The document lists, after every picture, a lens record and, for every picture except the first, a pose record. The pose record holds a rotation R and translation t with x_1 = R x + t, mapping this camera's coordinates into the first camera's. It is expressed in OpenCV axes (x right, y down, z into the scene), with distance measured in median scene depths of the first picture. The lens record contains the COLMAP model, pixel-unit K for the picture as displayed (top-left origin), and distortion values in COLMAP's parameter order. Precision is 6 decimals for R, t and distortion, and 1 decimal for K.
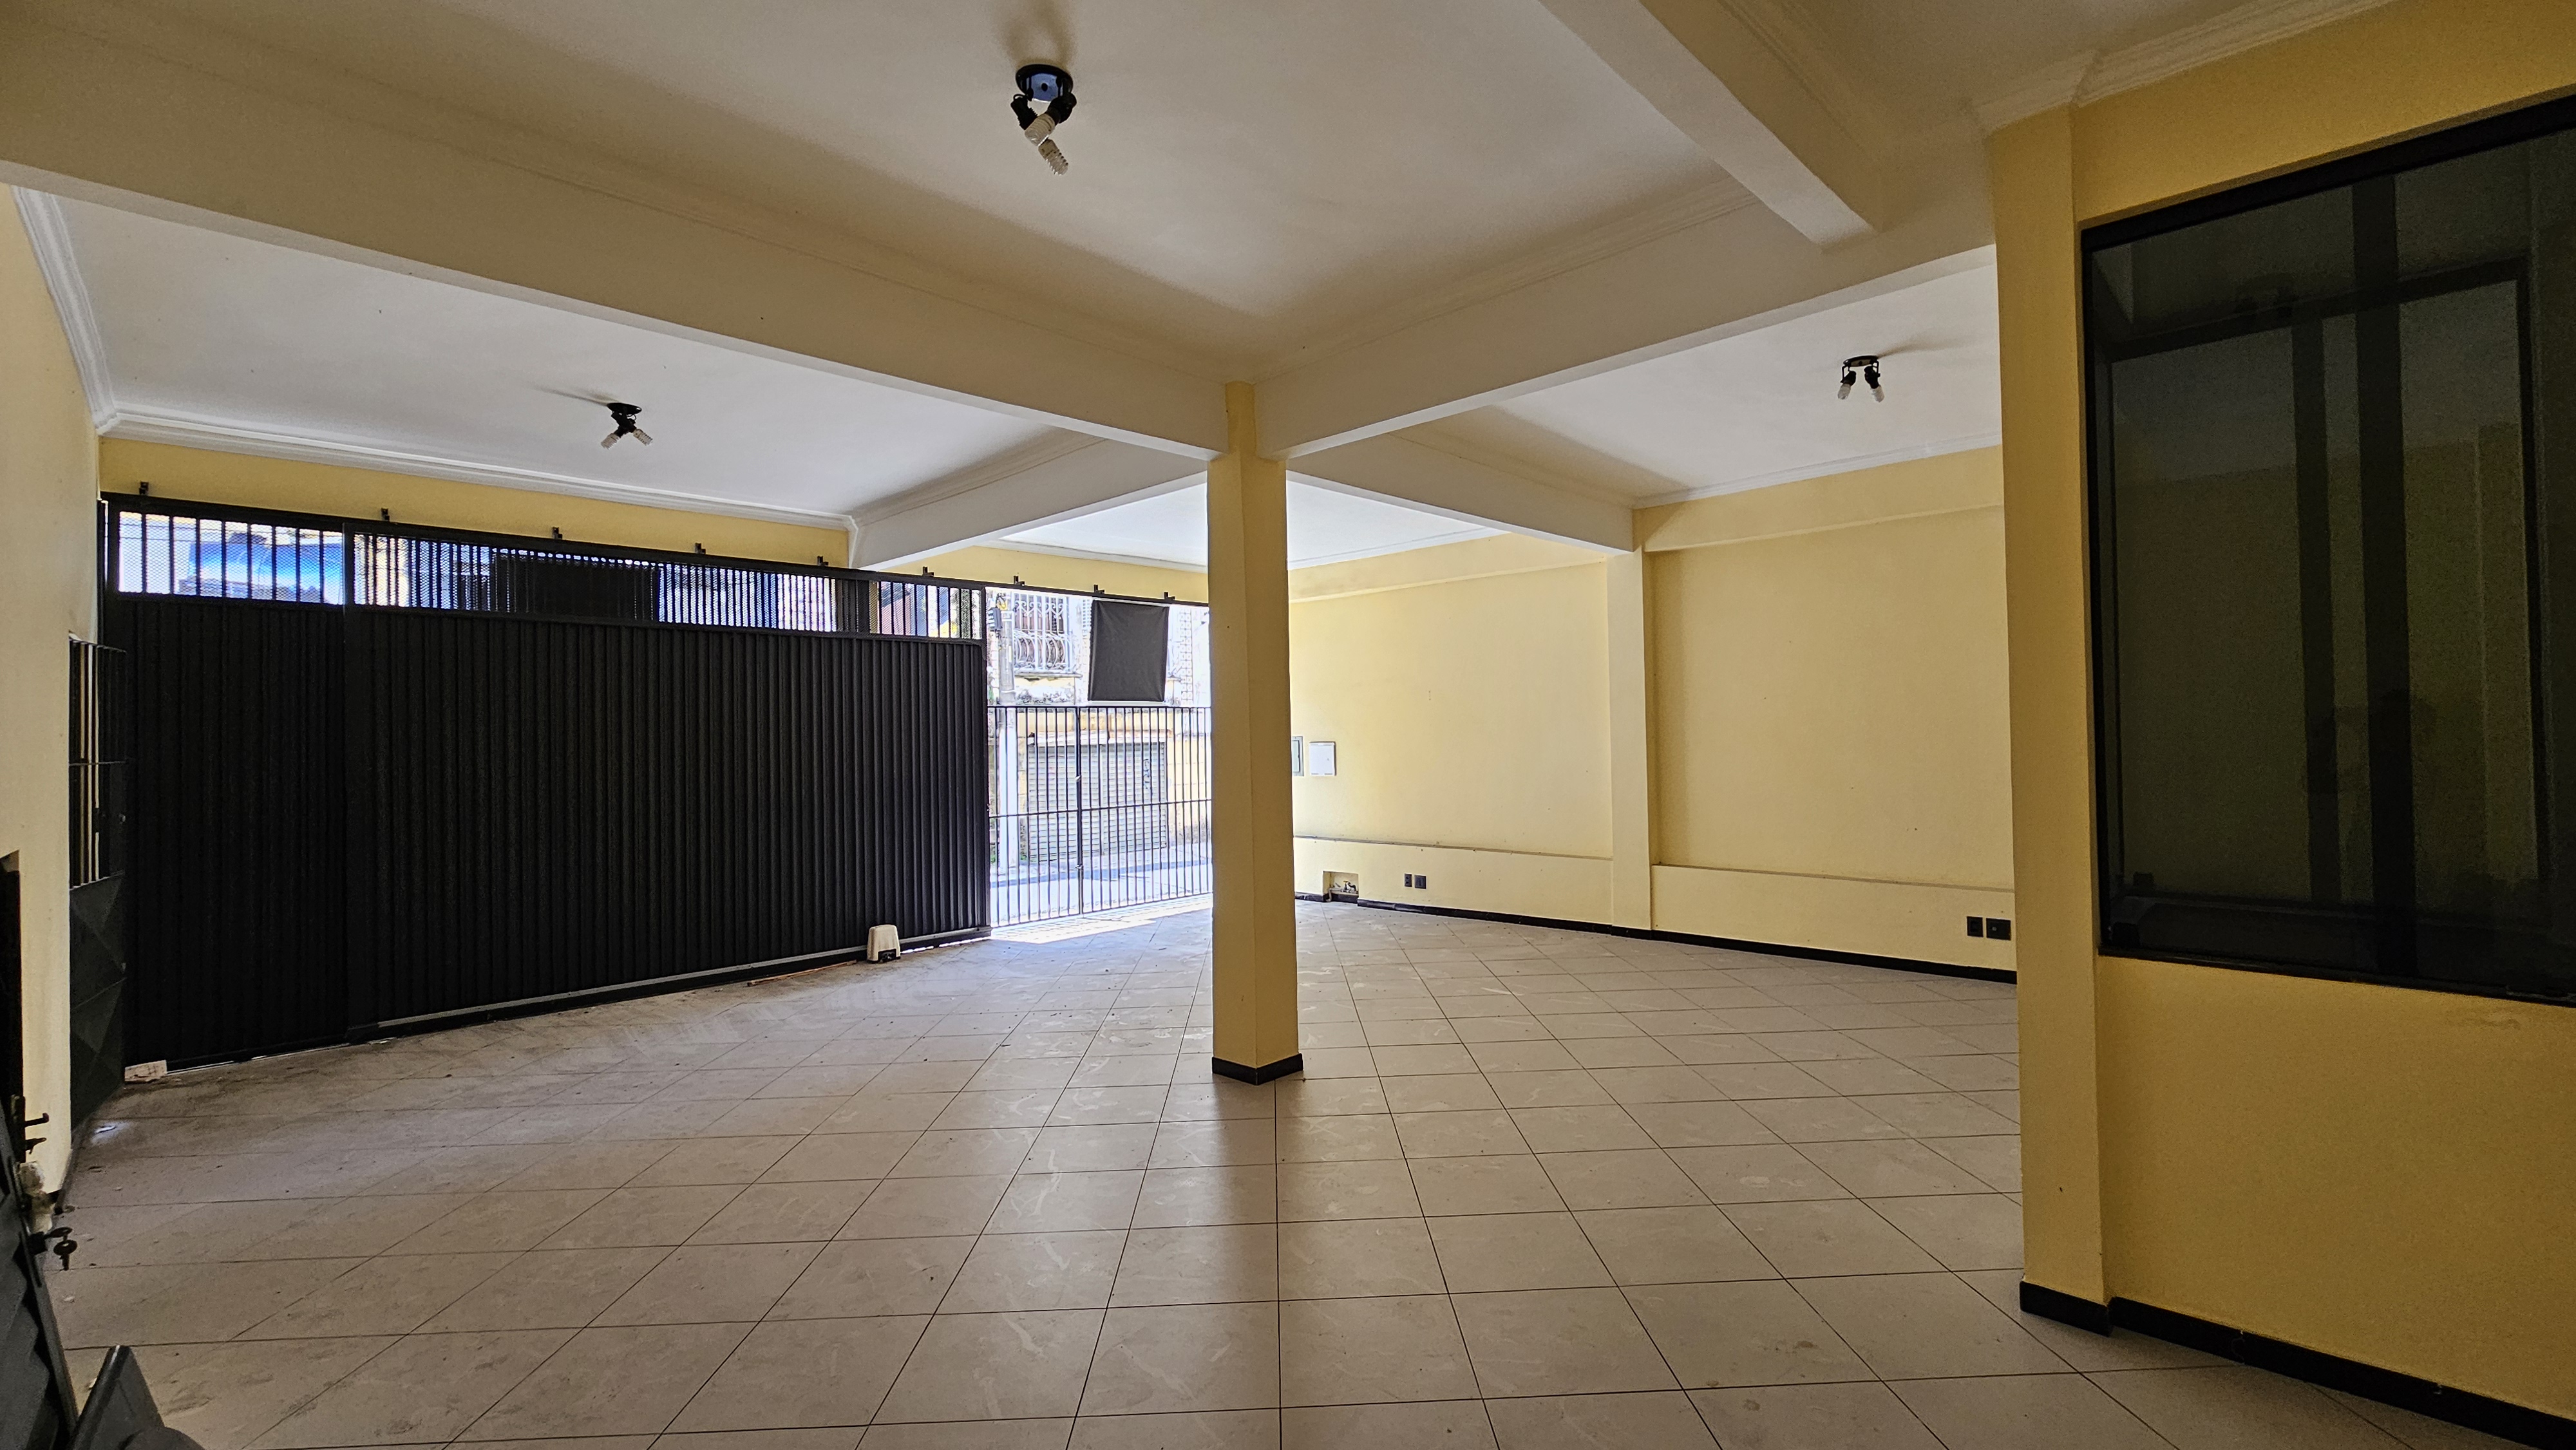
lens RADIAL K [[1061.7, 0, 1296.8], [0, 1061.7, 722.6], [0, 0, 1]] dist [-0.007402, 0.003823]
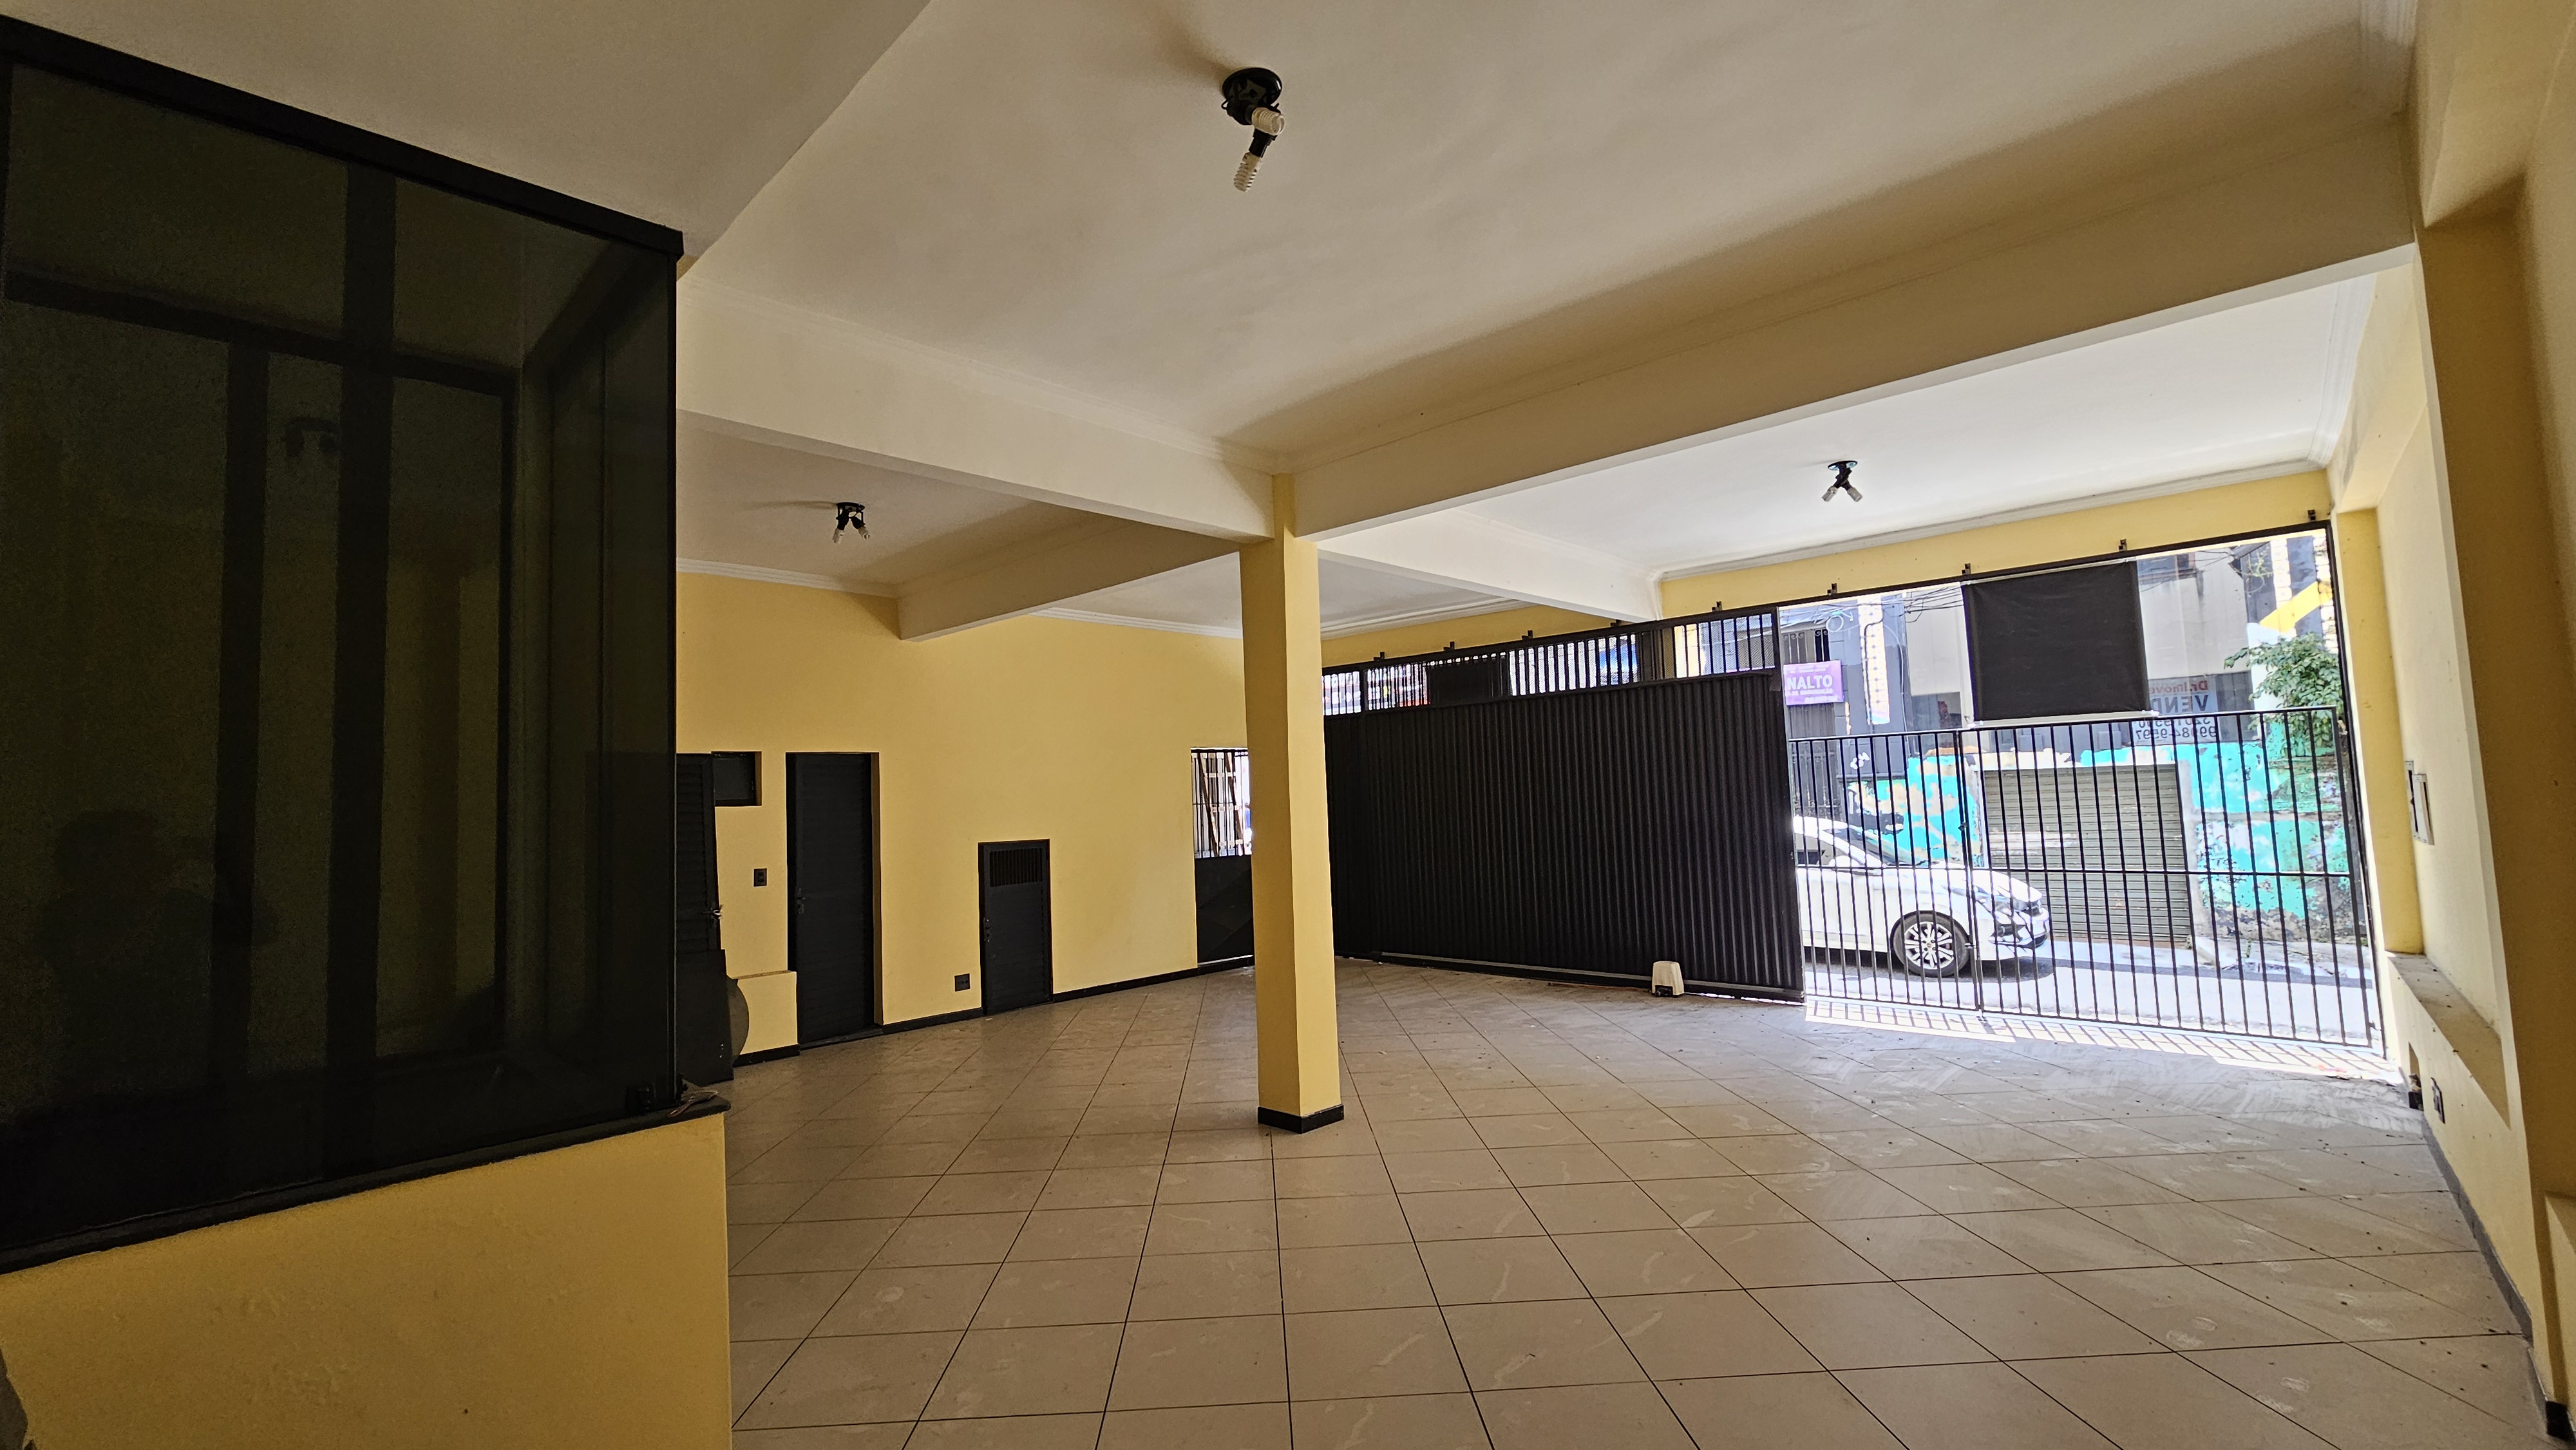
lens RADIAL K [[1061.7, 0, 1296.8], [0, 1061.7, 722.6], [0, 0, 1]] dist [-0.007402, 0.003823]
pose [[0.017073, -0.054096, -0.998390, 0.649400], [0.044123, 0.997603, -0.053299, -0.001882], [0.998880, -0.043142, 0.019419, 0.631700]]
